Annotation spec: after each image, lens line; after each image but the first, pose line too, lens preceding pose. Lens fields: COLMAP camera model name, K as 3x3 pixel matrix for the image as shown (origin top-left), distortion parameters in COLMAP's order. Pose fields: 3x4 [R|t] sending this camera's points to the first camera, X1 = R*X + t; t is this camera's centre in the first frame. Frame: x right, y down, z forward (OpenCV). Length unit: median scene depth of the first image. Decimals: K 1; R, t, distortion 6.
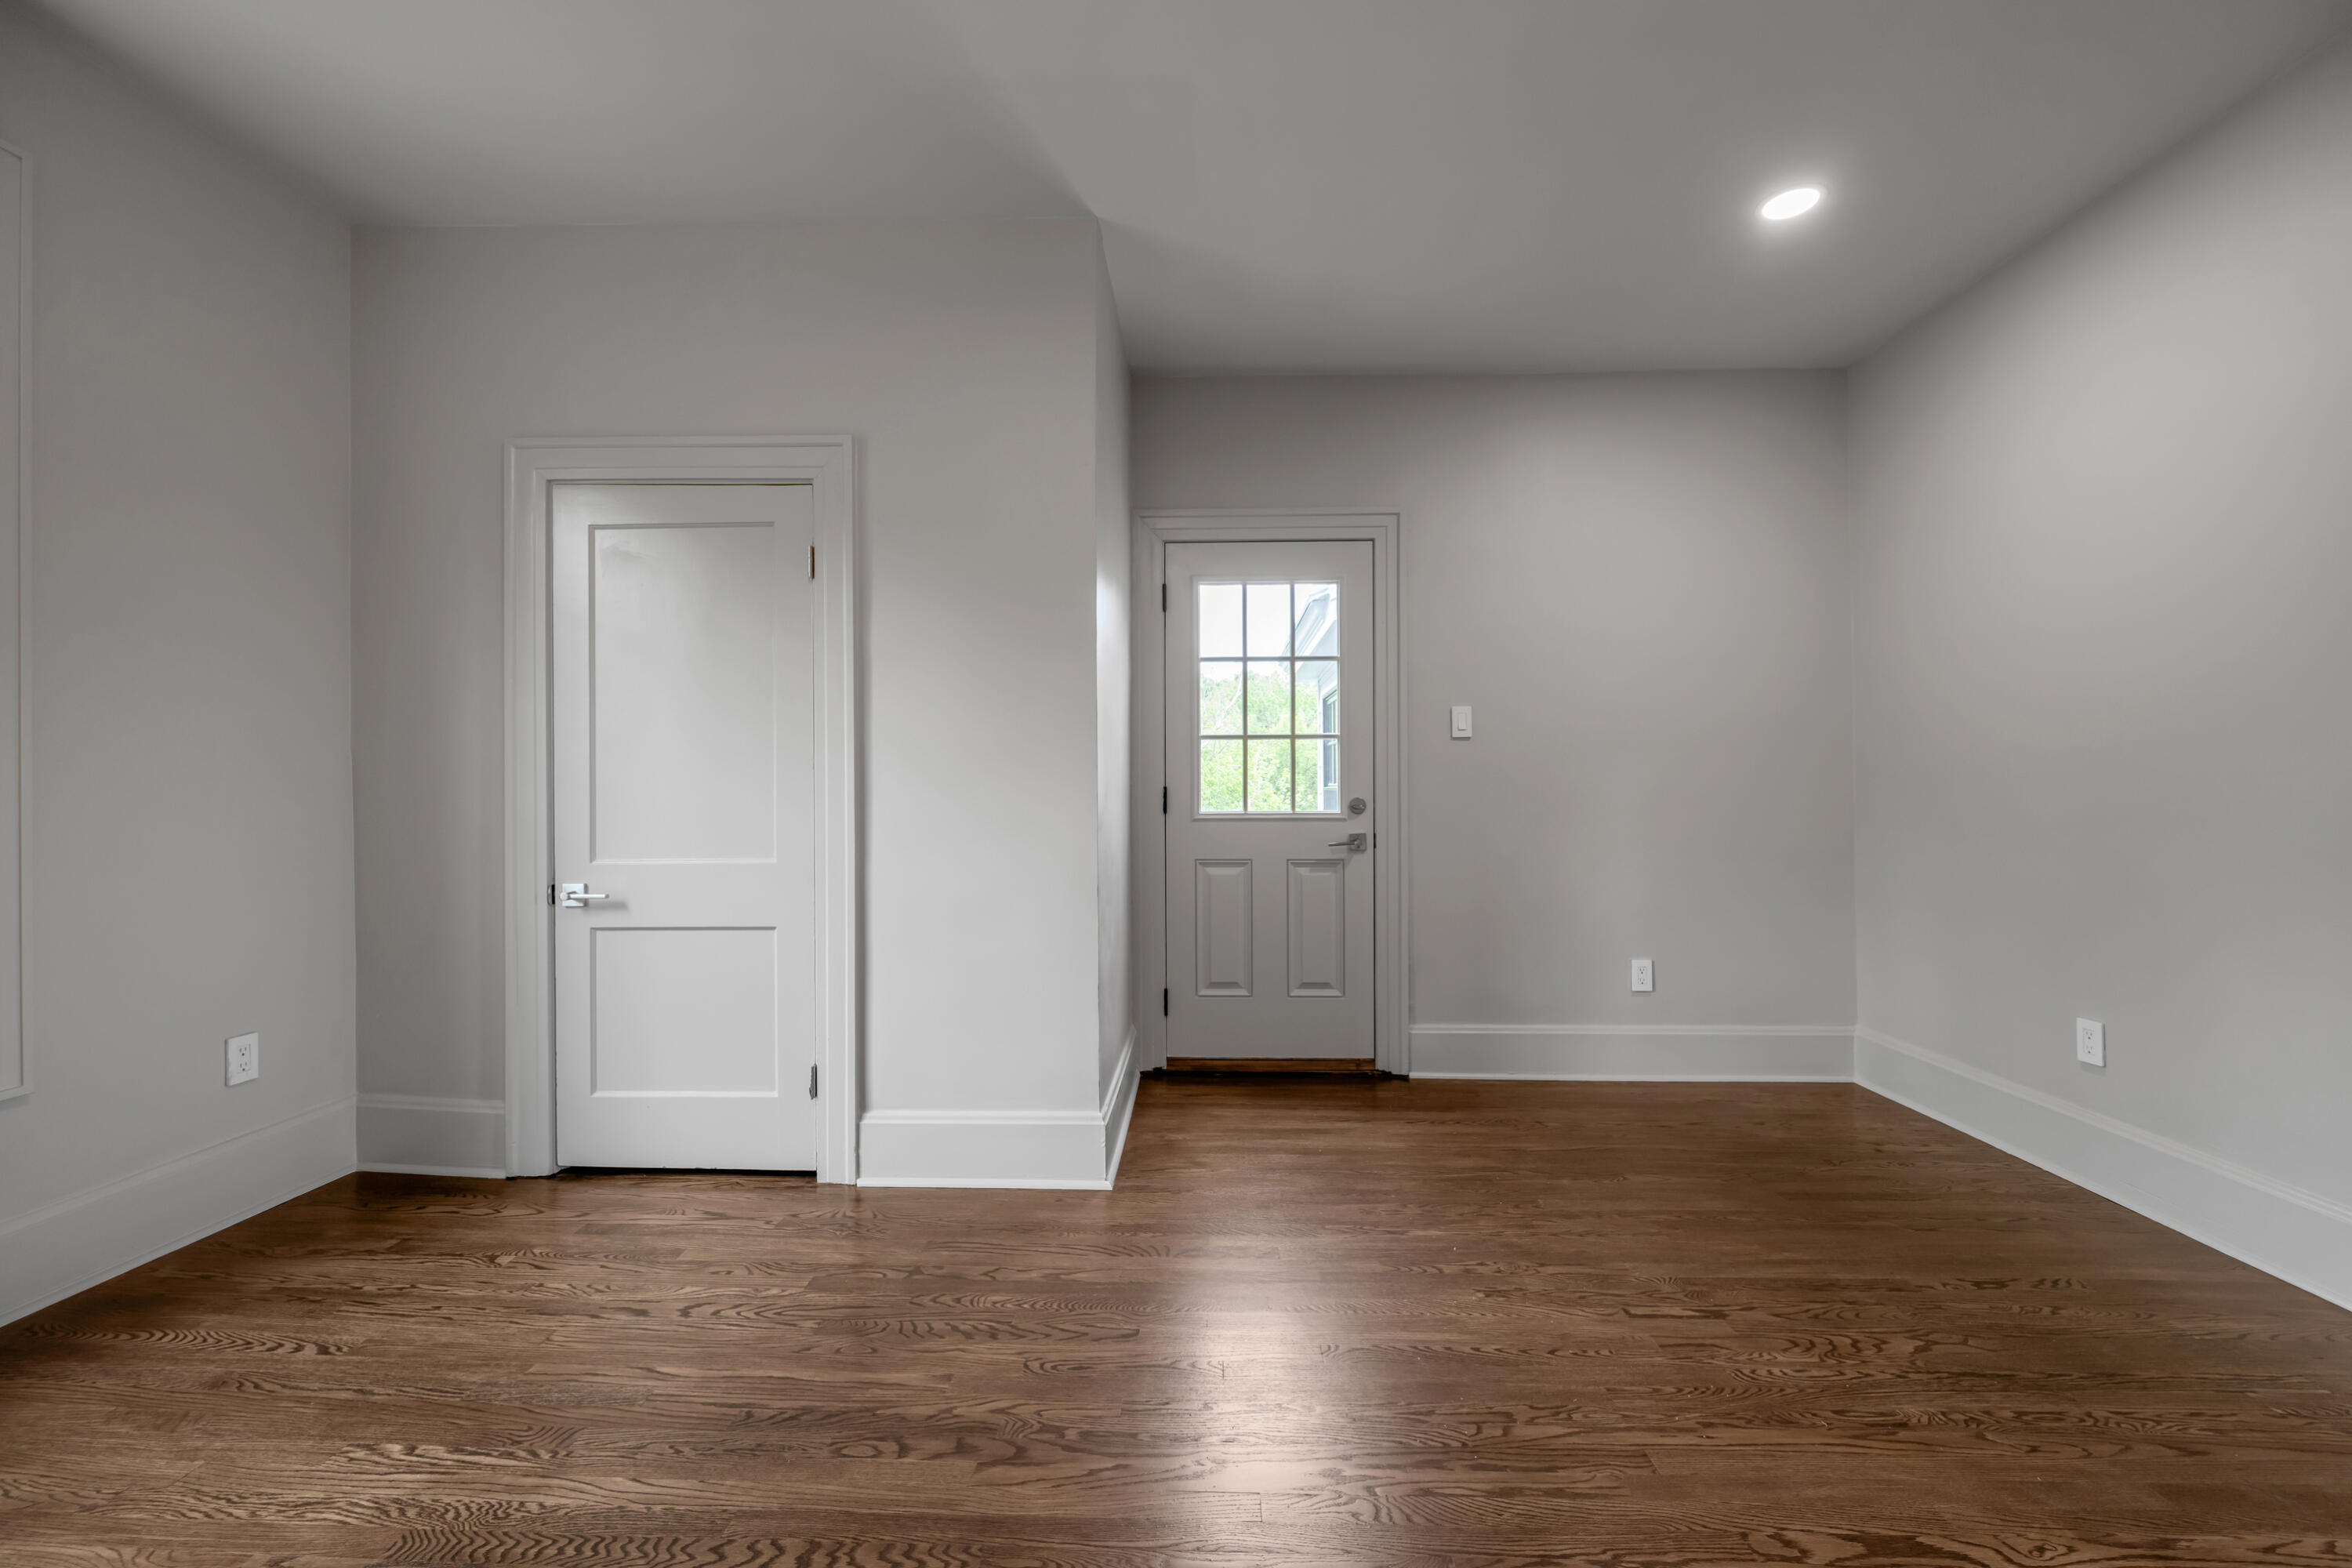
lens RADIAL K [[953.3, 0, 1179.3], [0, 953.3, 785.5], [0, 0, 1]] dist [-0.002857, 0.000339]
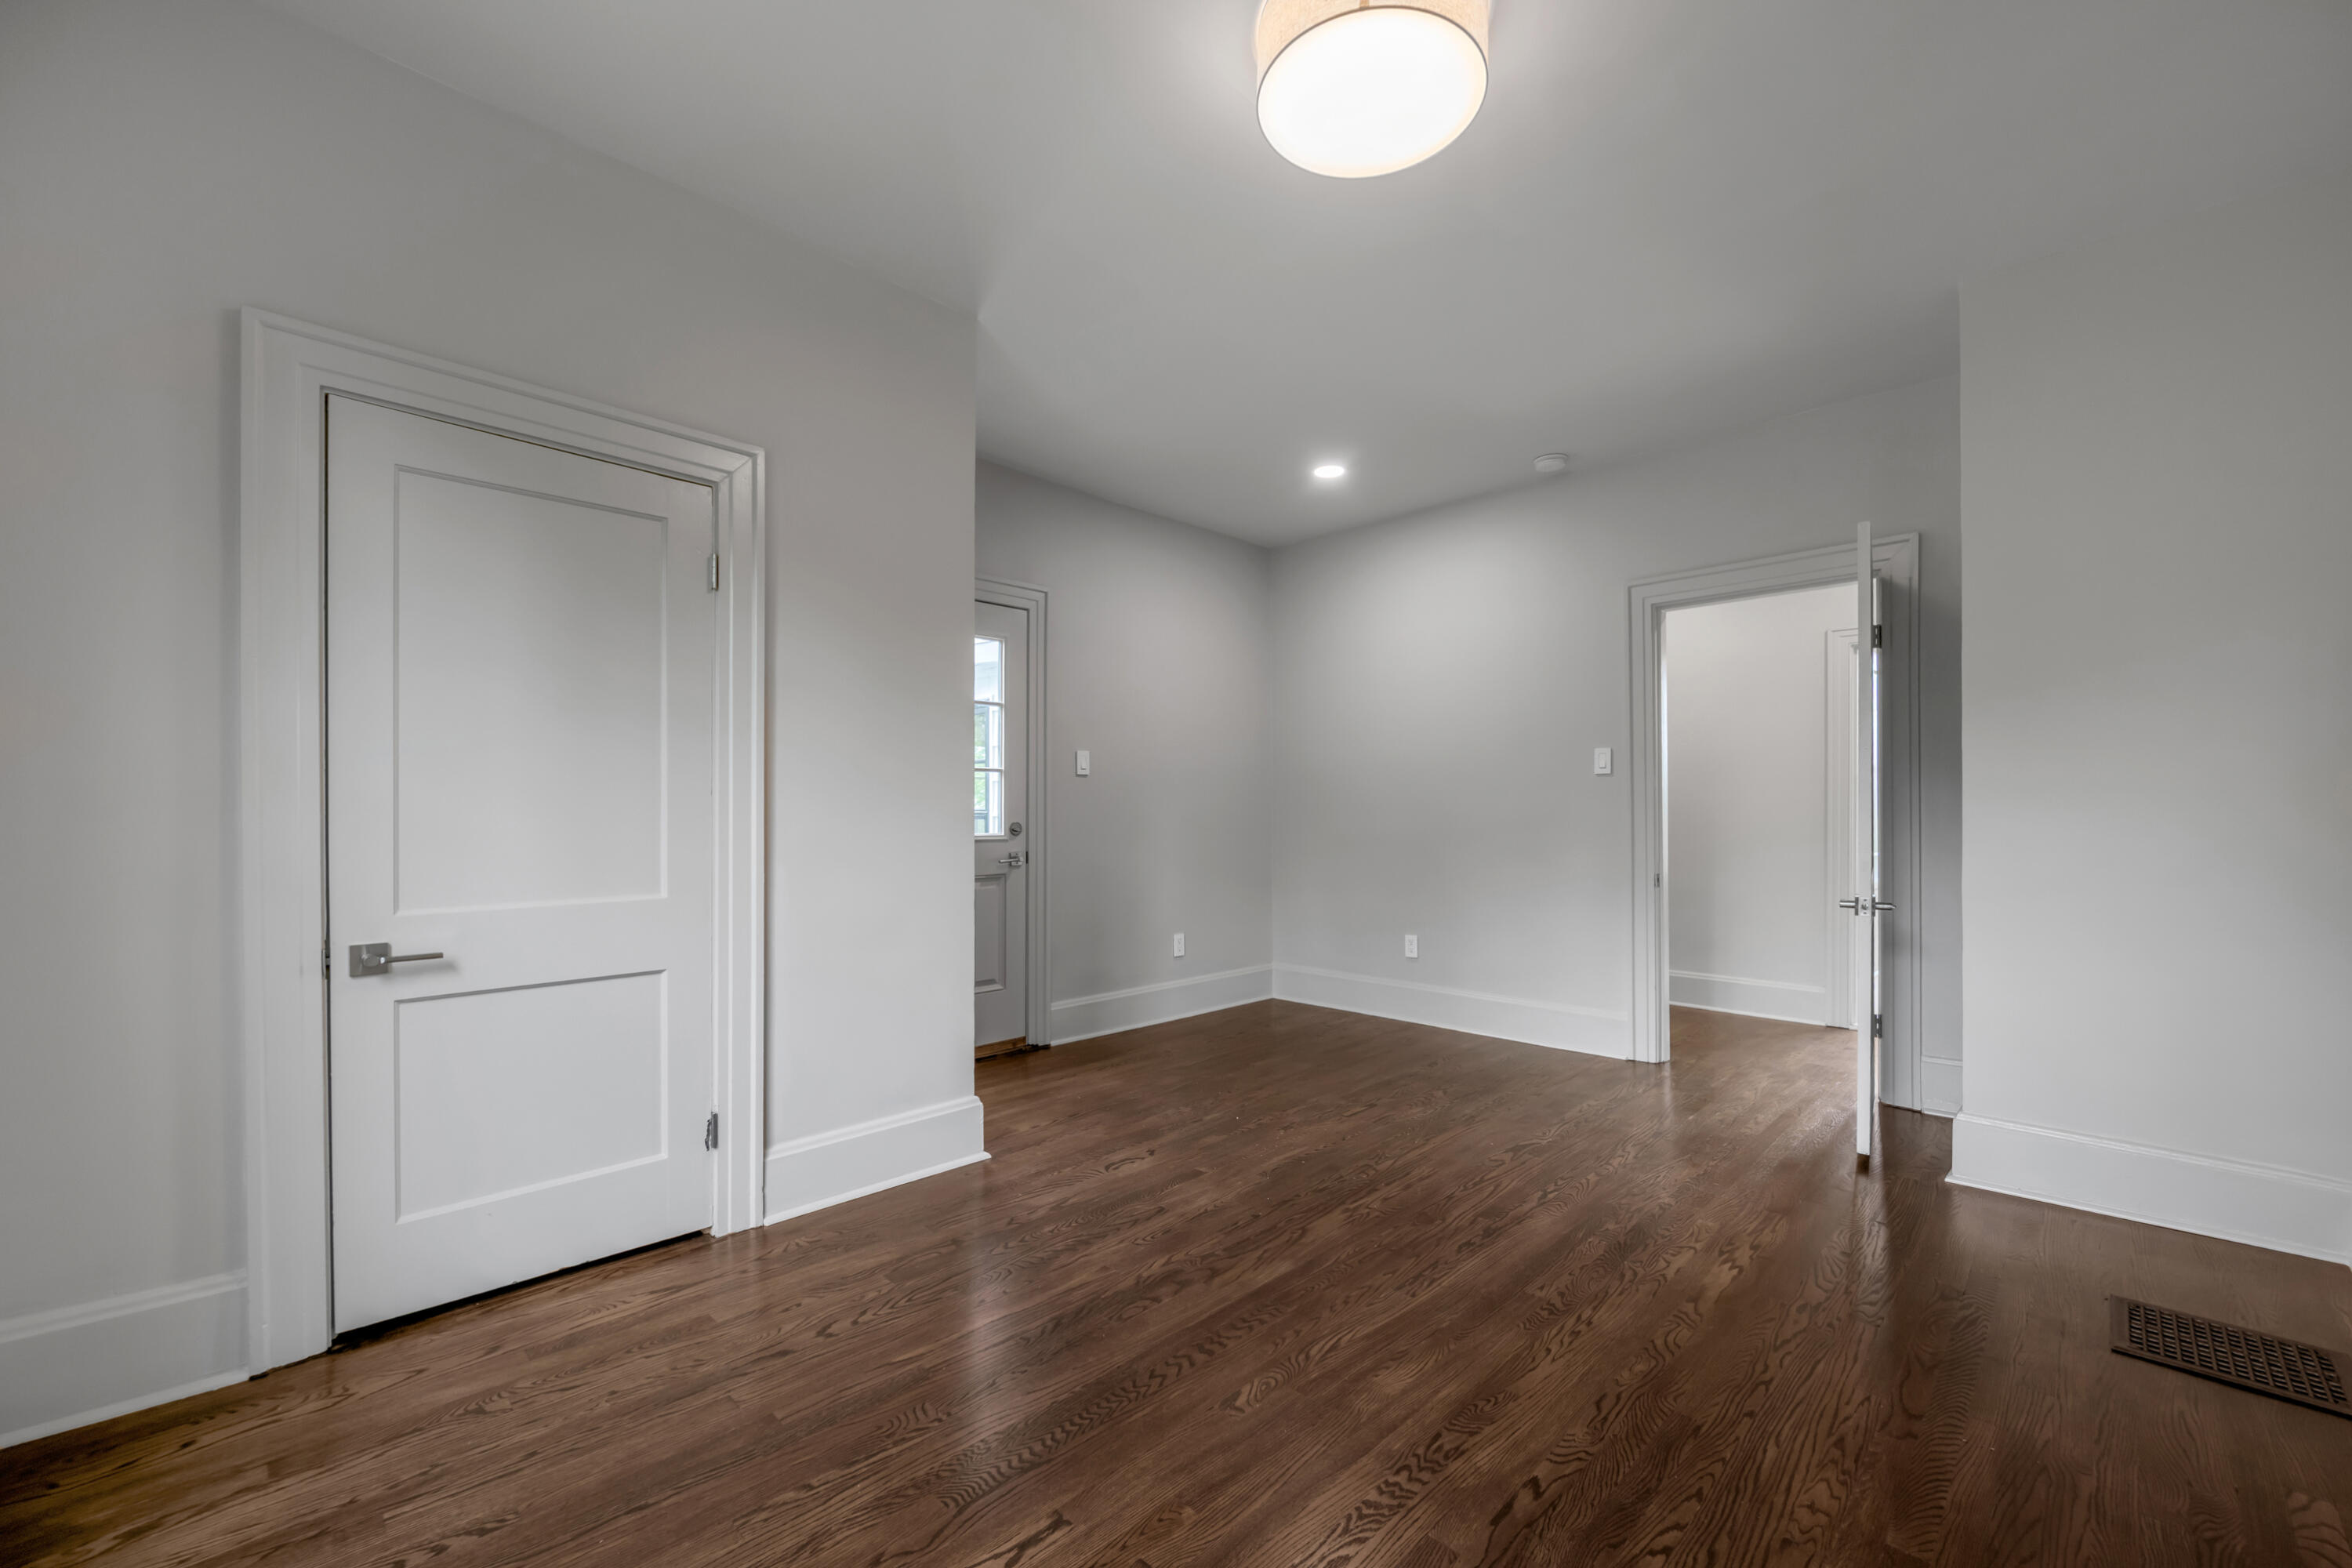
lens RADIAL K [[953.3, 0, 1211.0], [0, 953.3, 816.9], [0, 0, 1]] dist [-0.002857, 0.000339]
pose [[0.664586, -0.001963, 0.747209, -0.758779], [-0.003653, 0.999976, 0.005876, -0.002609], [-0.747203, -0.006635, 0.664563, 0.020055]]
